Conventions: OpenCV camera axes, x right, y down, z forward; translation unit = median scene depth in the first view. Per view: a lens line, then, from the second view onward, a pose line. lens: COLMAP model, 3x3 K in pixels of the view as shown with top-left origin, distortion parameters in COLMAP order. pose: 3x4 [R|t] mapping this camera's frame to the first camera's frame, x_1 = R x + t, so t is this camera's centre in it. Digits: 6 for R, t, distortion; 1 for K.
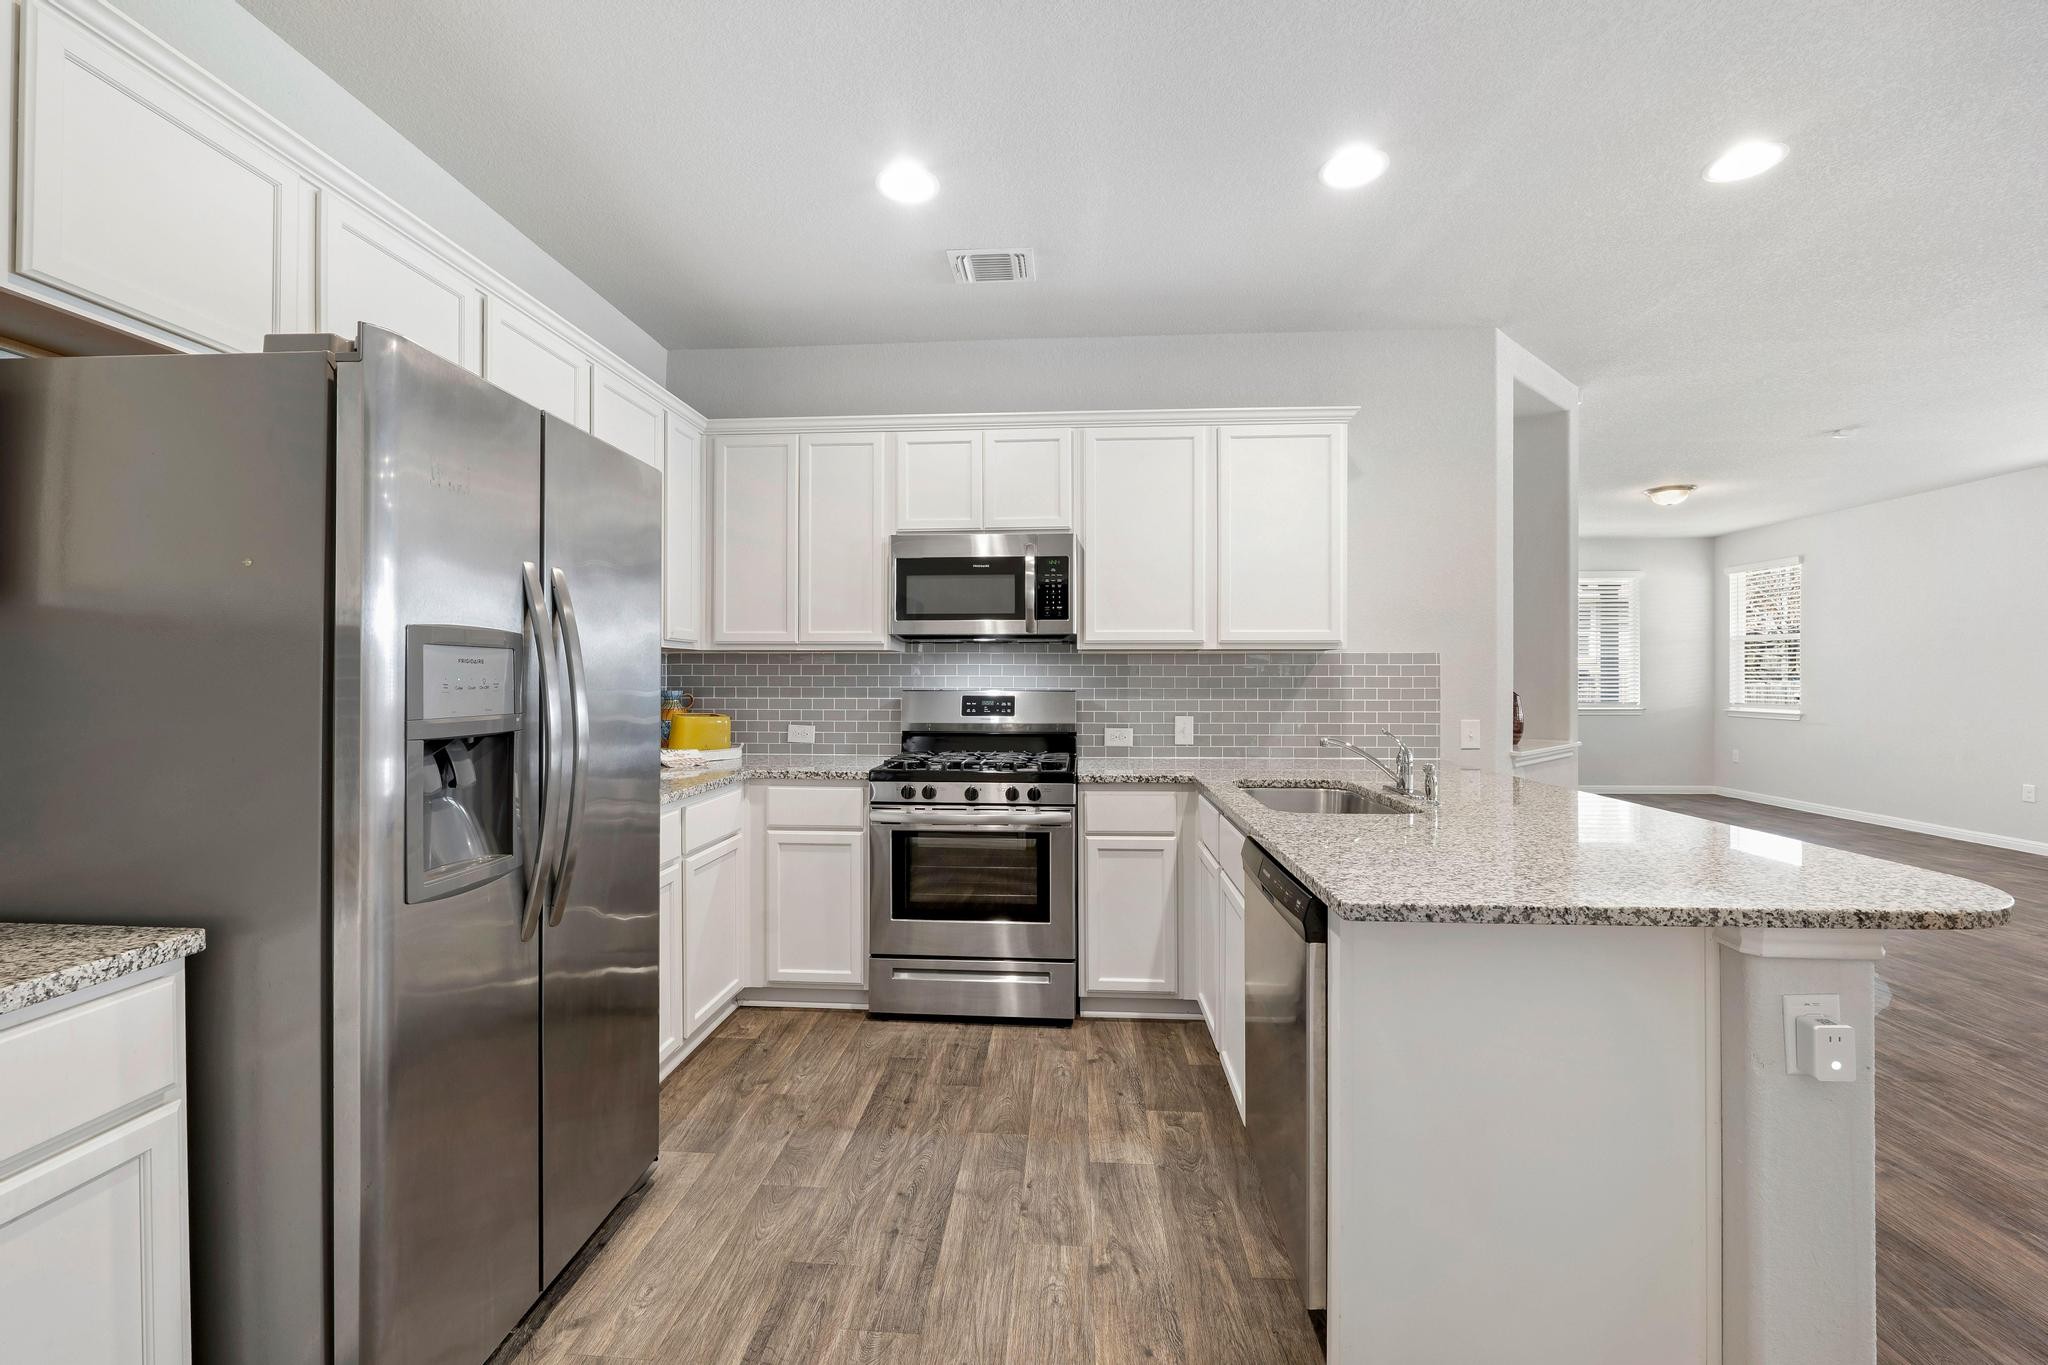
lens RADIAL K [[831.5, 0, 1017.2], [0, 831.5, 684.8], [0, 0, 1]] dist [-0.016781, 0.000572]
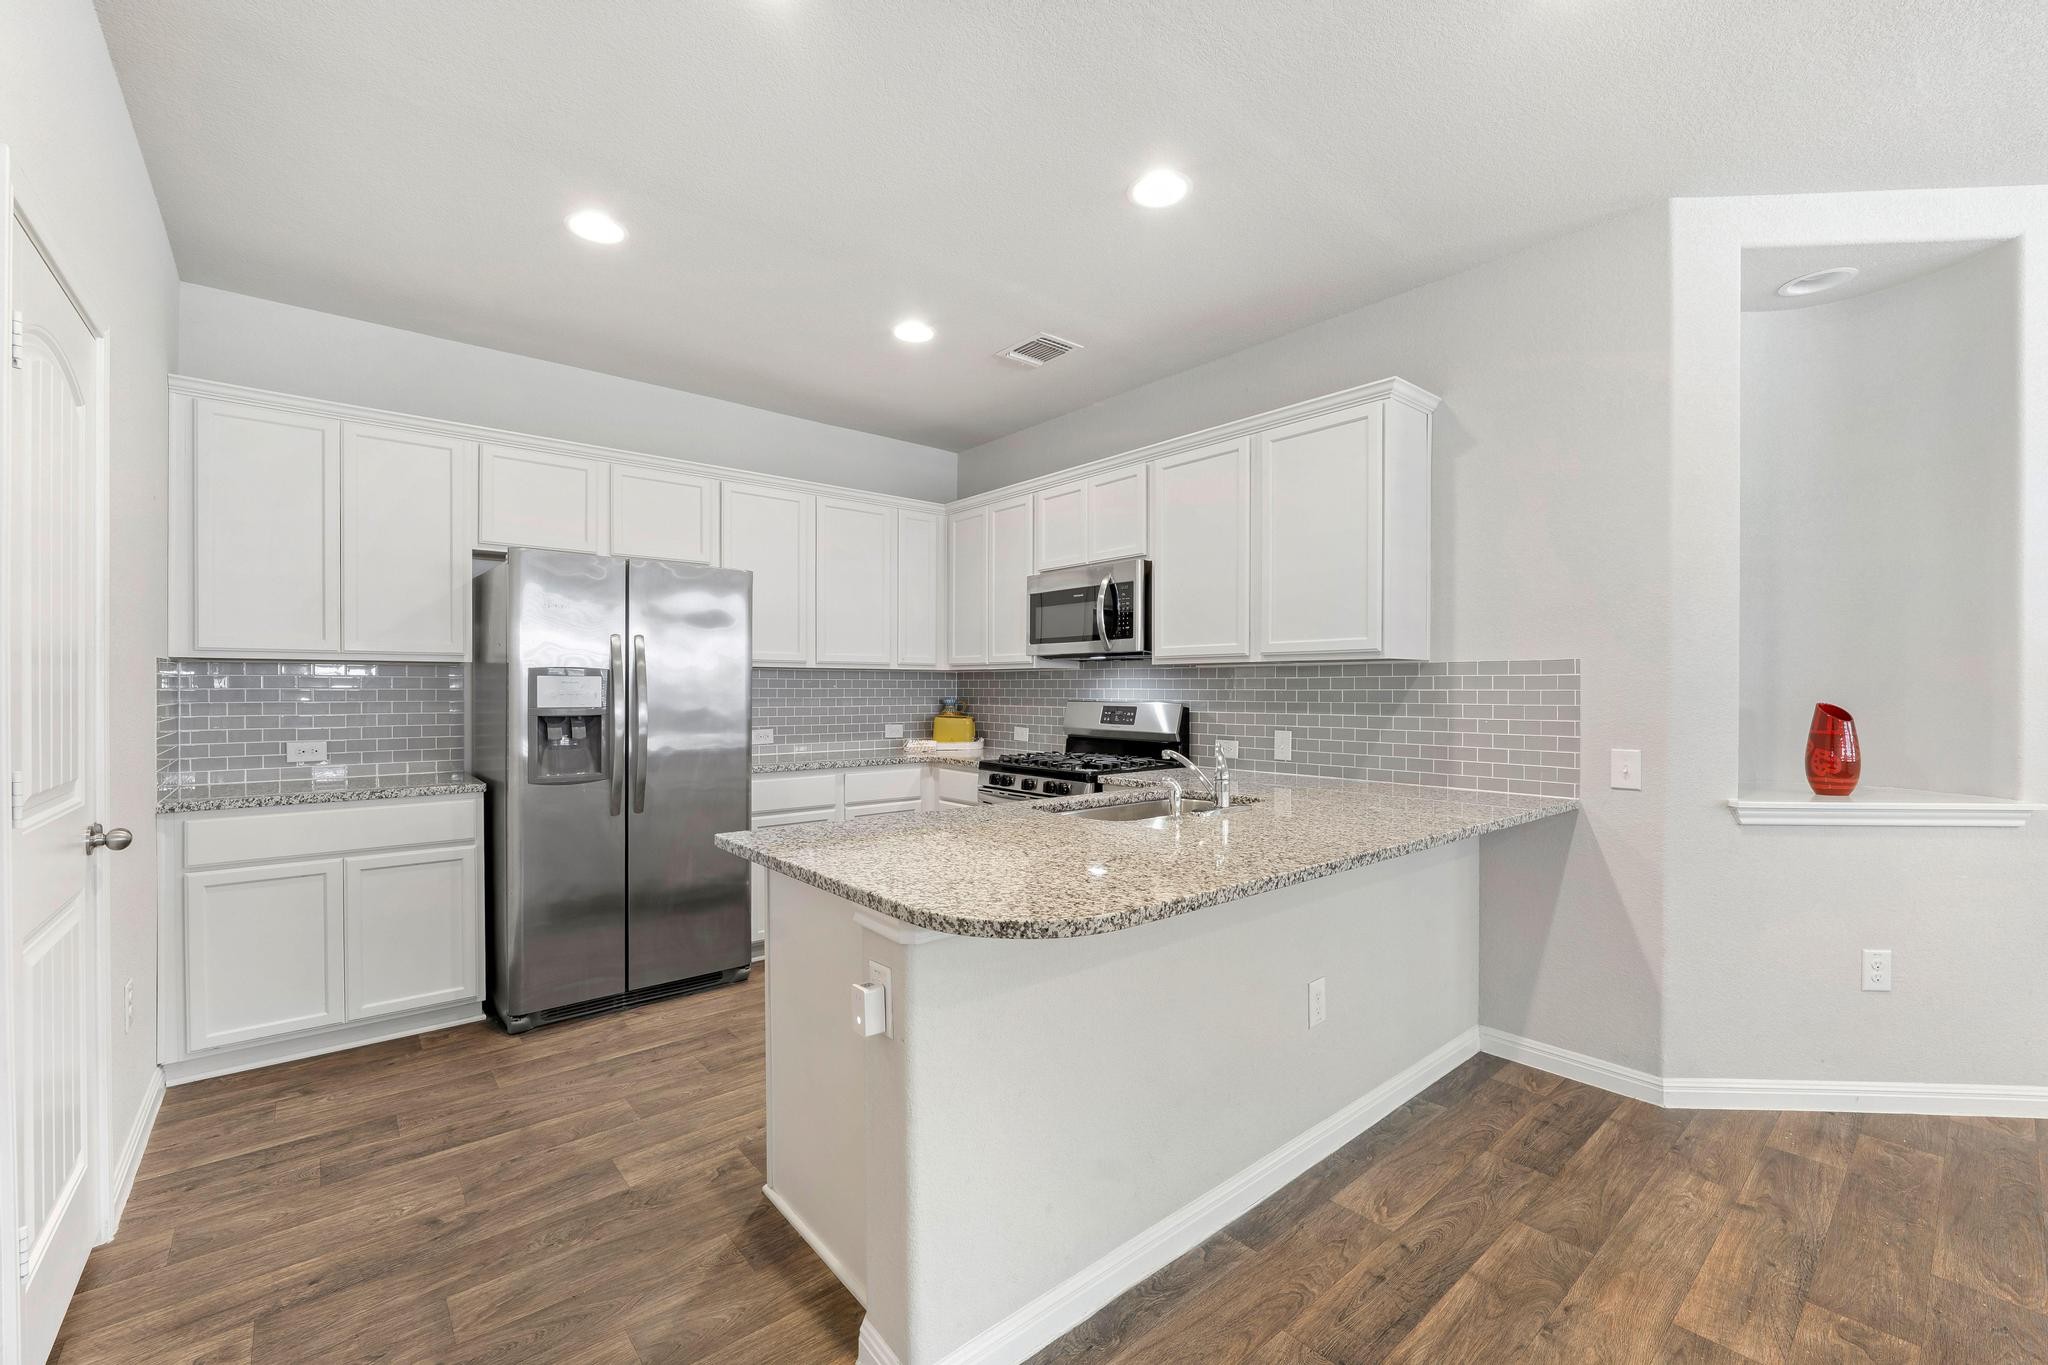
lens RADIAL K [[831.5, 0, 1014.4], [0, 831.5, 687.3], [0, 0, 1]] dist [-0.016781, 0.000572]
pose [[0.699879, -0.000058, -0.714262, 0.681692], [-0.007393, 0.999946, -0.007326, -0.003268], [0.714224, 0.010407, 0.699840, 0.104253]]
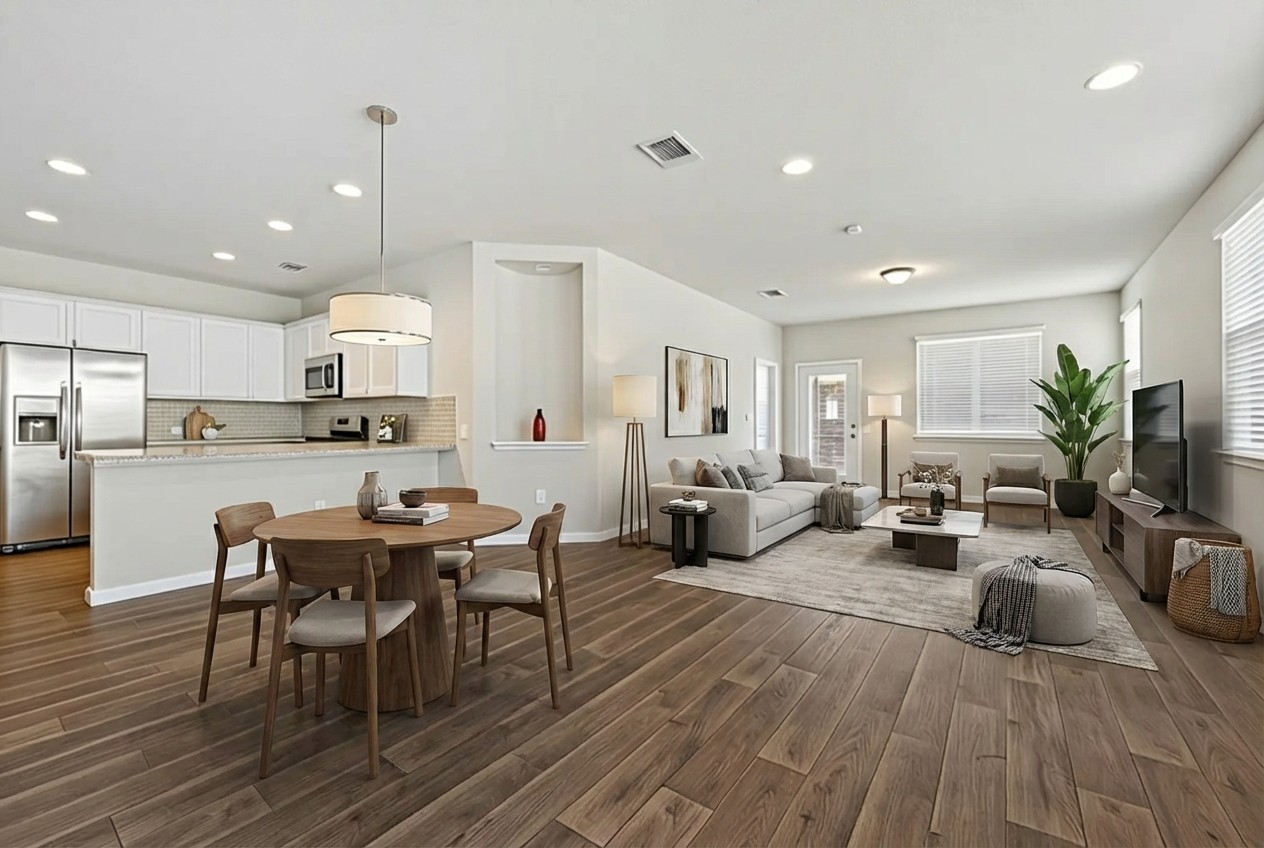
lens RADIAL K [[513.2, 0, 631.3], [0, 513.2, 421.2], [0, 0, 1]] dist [-0.016781, 0.000572]
pose [[0.853176, -0.001457, -0.521621, 1.591086], [-0.005252, 0.999921, -0.011383, 0.041324], [0.521597, 0.012451, 0.853101, 0.094106]]
